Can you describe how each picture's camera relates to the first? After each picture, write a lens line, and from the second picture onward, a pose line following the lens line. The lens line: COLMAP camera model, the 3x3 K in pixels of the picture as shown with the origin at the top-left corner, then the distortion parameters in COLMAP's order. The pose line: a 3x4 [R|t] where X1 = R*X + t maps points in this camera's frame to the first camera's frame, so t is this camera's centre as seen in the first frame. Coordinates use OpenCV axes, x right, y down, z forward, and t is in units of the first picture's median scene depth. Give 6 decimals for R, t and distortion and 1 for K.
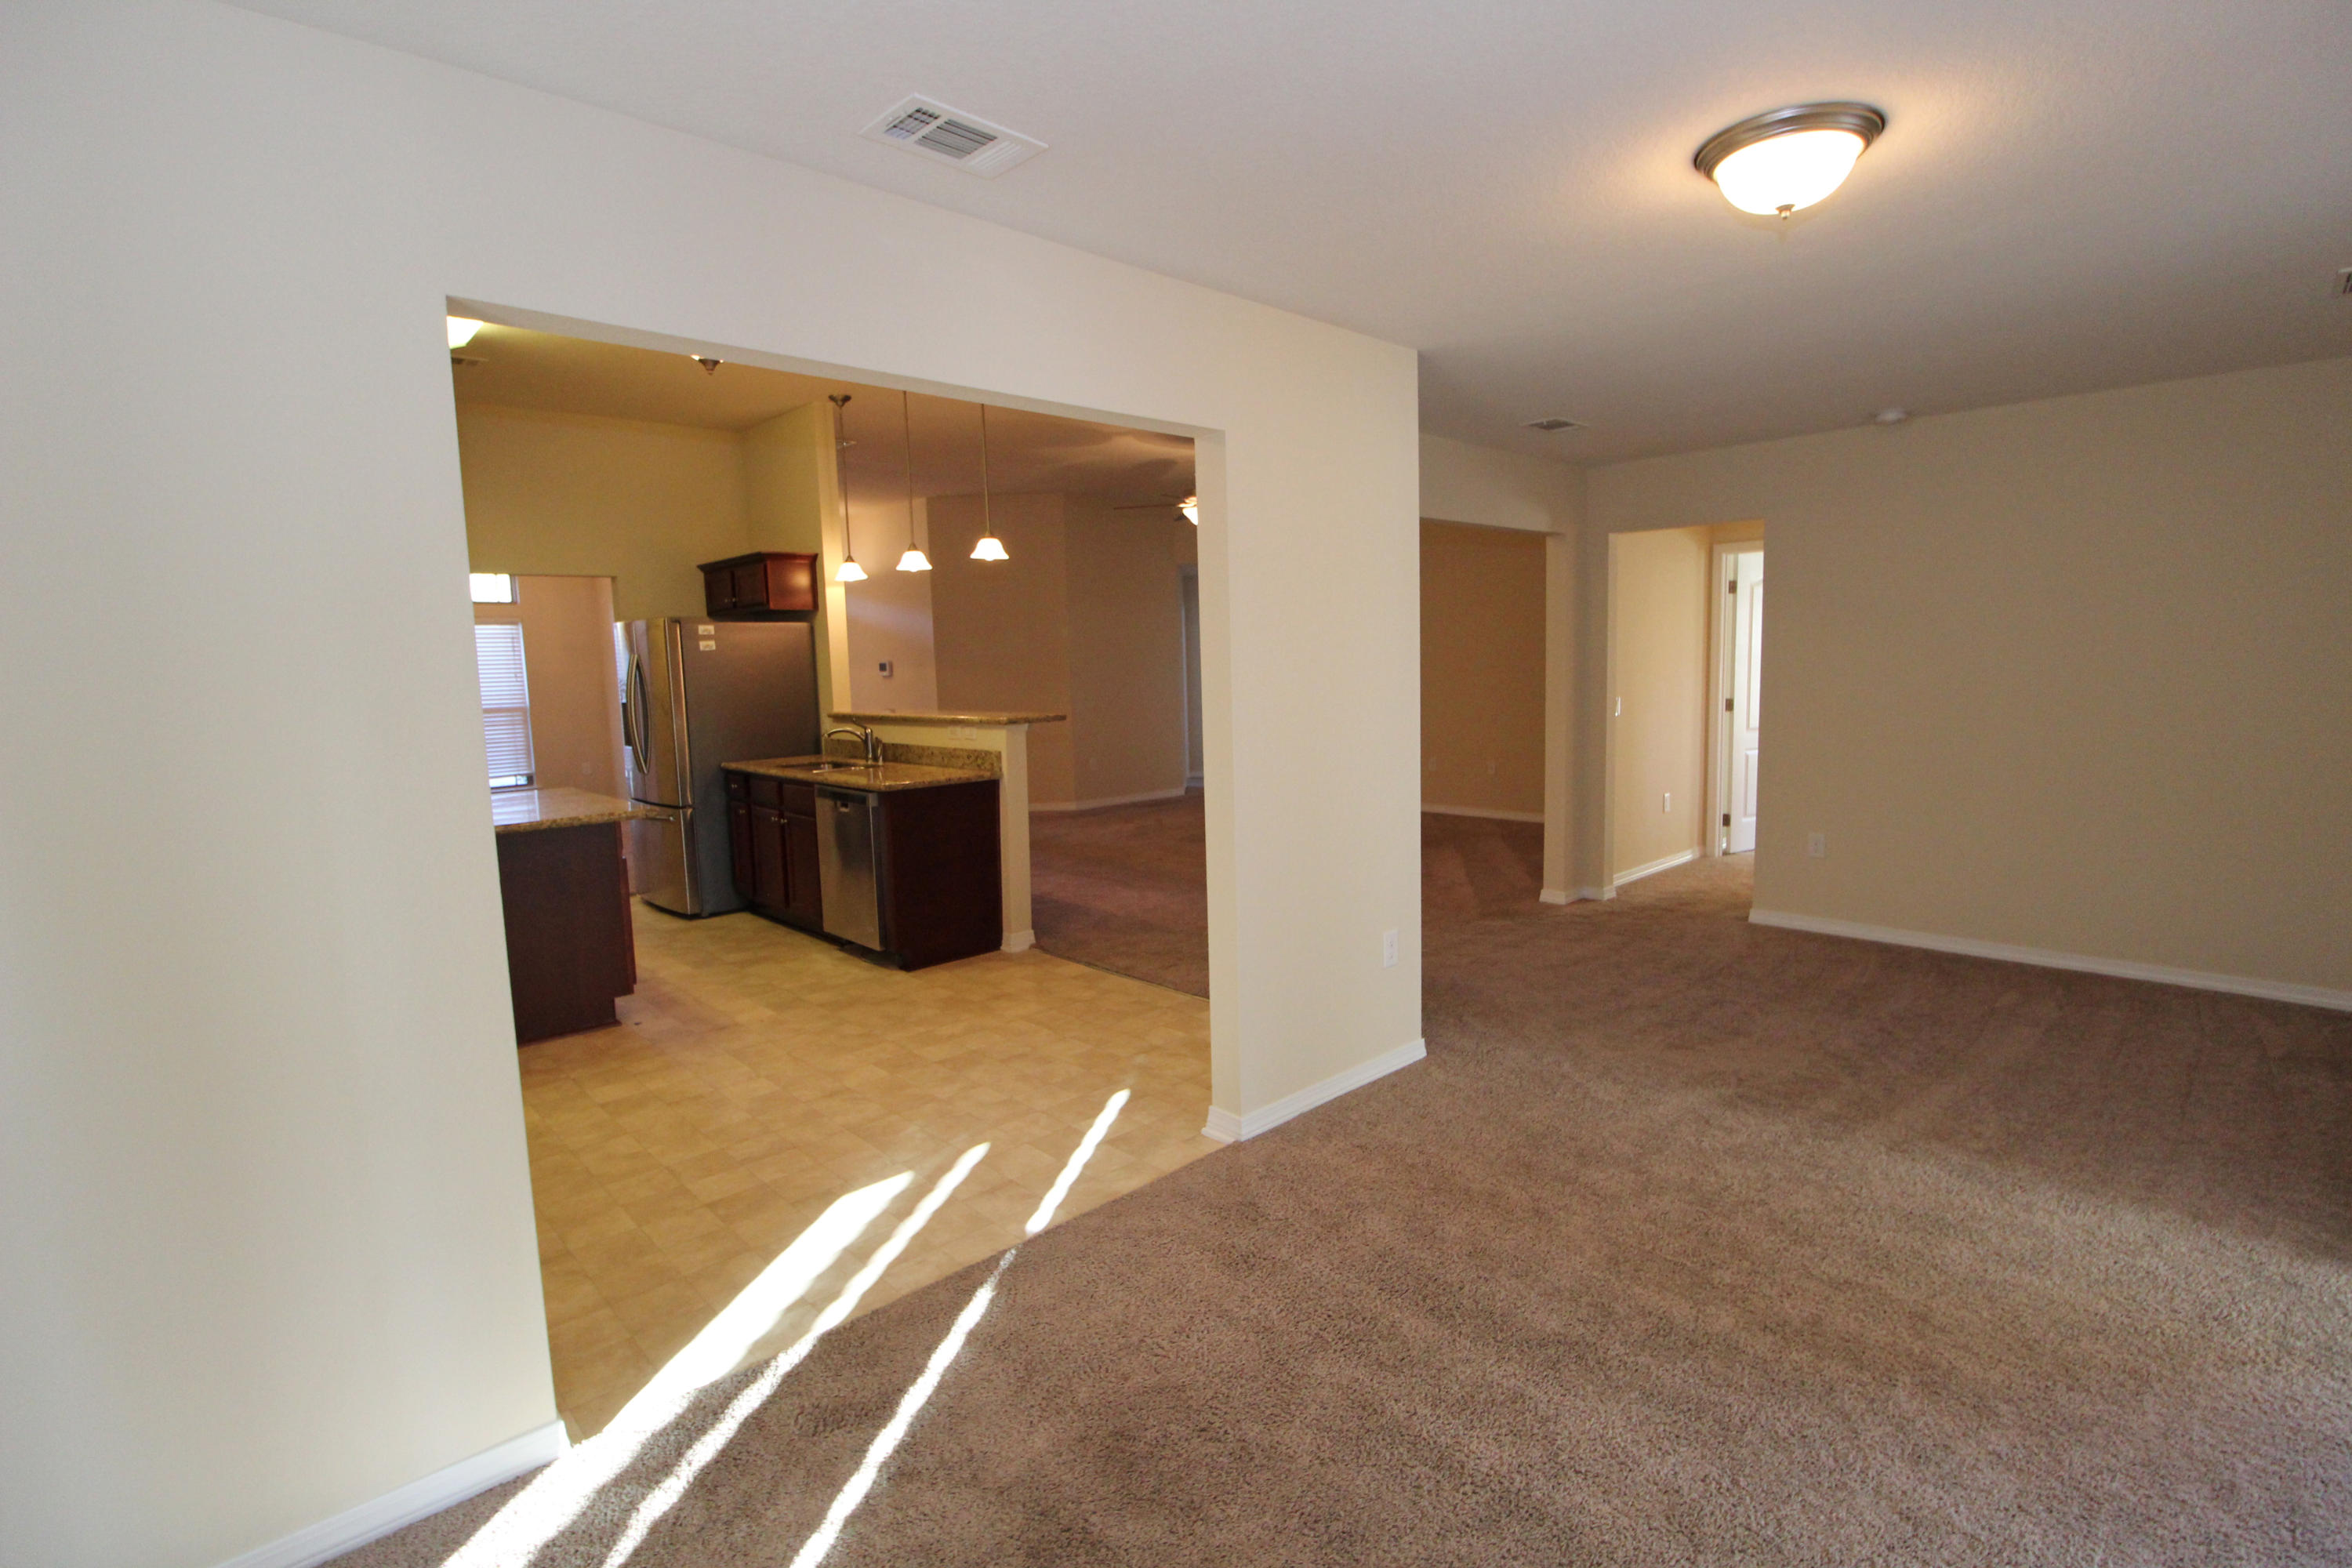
lens RADIAL K [[1091.2, 0, 1202.4], [0, 1091.2, 785.0], [0, 0, 1]] dist [0.002645, -0.013849]
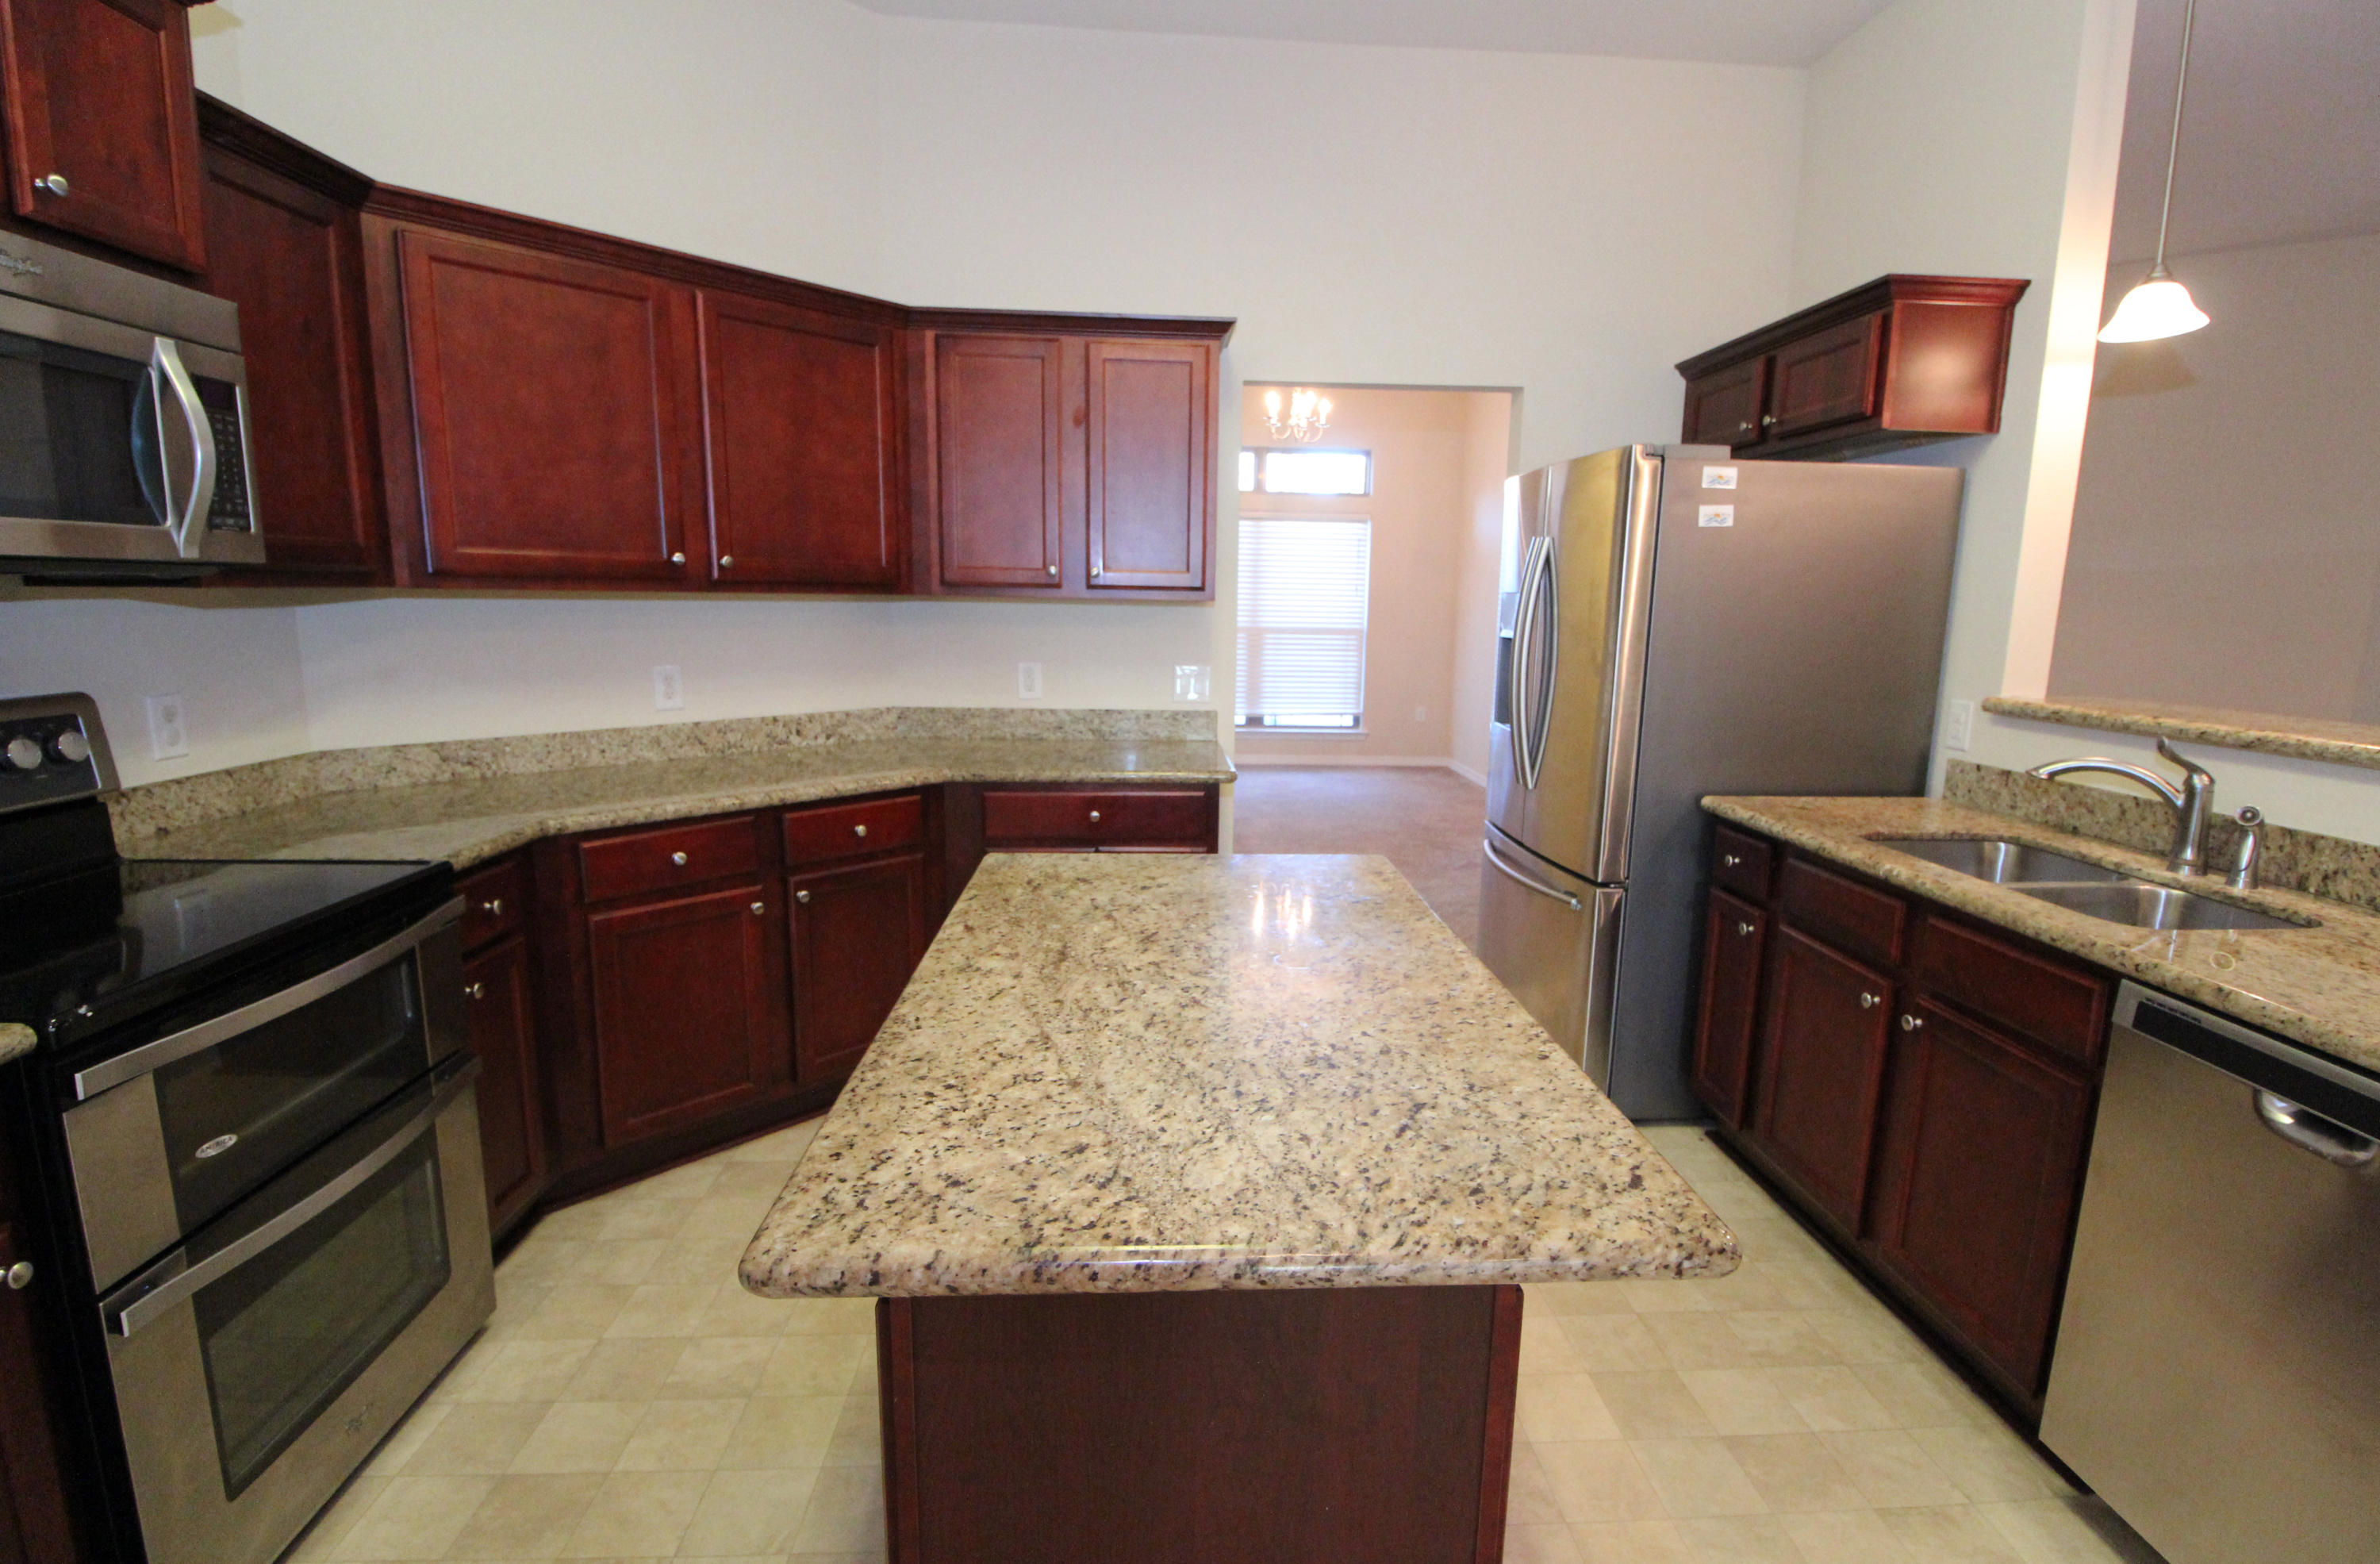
lens RADIAL K [[1117.0, 0, 1222.0], [0, 1117.0, 791.3], [0, 0, 1]] dist [0.000644, -0.012546]
pose [[0.767962, 0.152546, -0.622065, -0.324108], [-0.113330, 0.988263, 0.102438, -0.046692], [0.630390, -0.008170, 0.776236, 0.559615]]
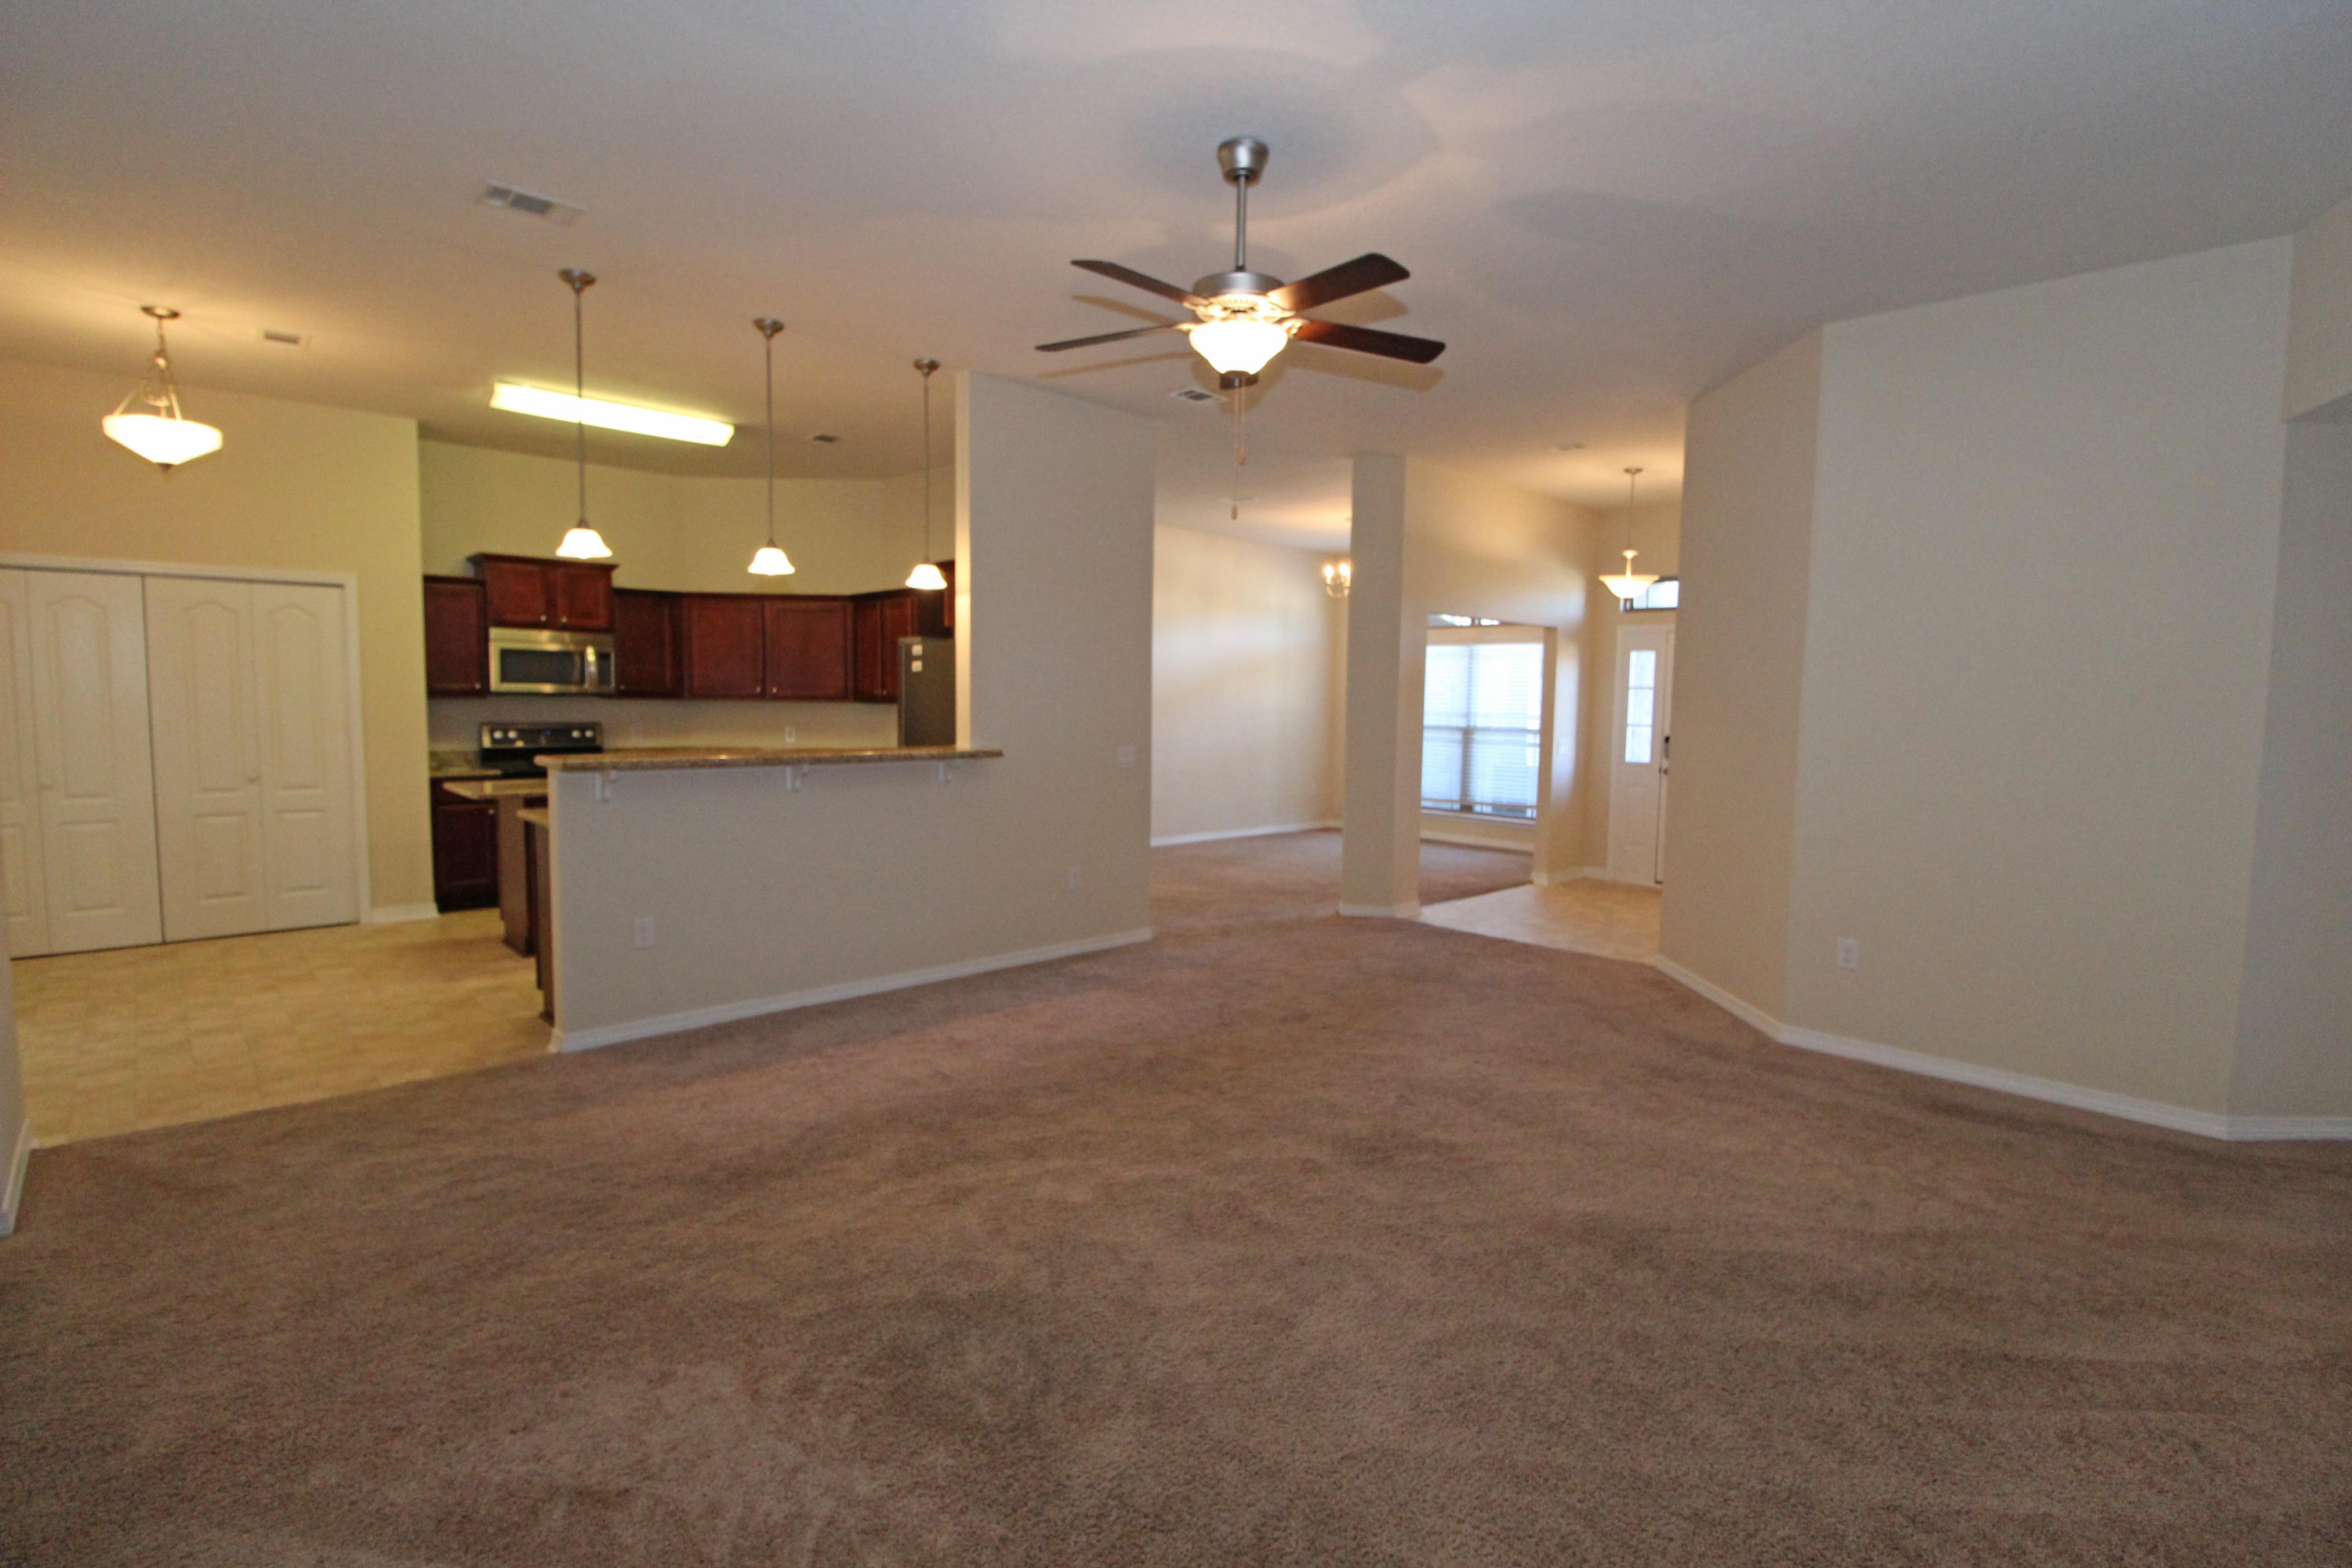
lens RADIAL K [[1091.2, 0, 1202.4], [0, 1091.2, 785.0], [0, 0, 1]] dist [0.002645, -0.013849]
pose [[0.032202, 0.110796, -0.993321, 0.542268], [-0.131814, 0.985627, 0.105664, -0.162701], [0.990751, 0.127532, 0.046344, 1.241148]]
